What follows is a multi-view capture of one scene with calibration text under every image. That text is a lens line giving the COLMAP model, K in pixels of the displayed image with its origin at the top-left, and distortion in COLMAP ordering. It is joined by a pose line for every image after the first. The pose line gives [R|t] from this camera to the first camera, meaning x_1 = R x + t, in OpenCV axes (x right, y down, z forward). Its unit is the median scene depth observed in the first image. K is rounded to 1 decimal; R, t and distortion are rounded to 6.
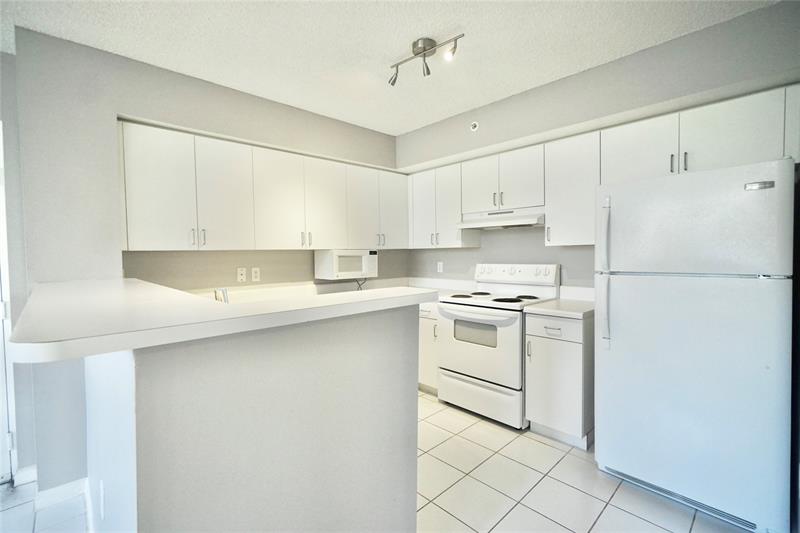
lens RADIAL K [[354.2, 0, 399.5], [0, 354.2, 256.2], [0, 0, 1]] dist [-0.001312, 0.000447]
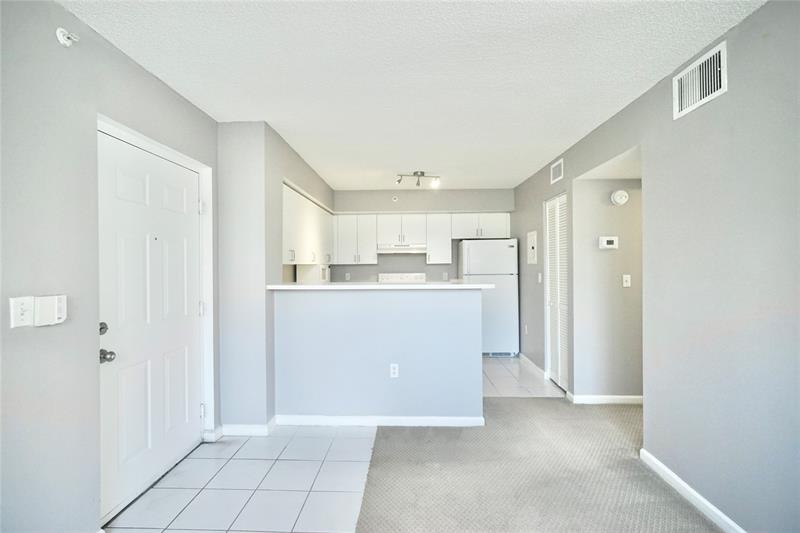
lens RADIAL K [[335.5, 0, 398.1], [0, 335.5, 261.9], [0, 0, 1]] dist [0.000330, 0.000168]
pose [[0.715596, 0.012887, 0.698396, -0.890199], [0.005569, 0.999693, -0.024153, 0.005679], [-0.698493, 0.021174, 0.715304, -0.236222]]
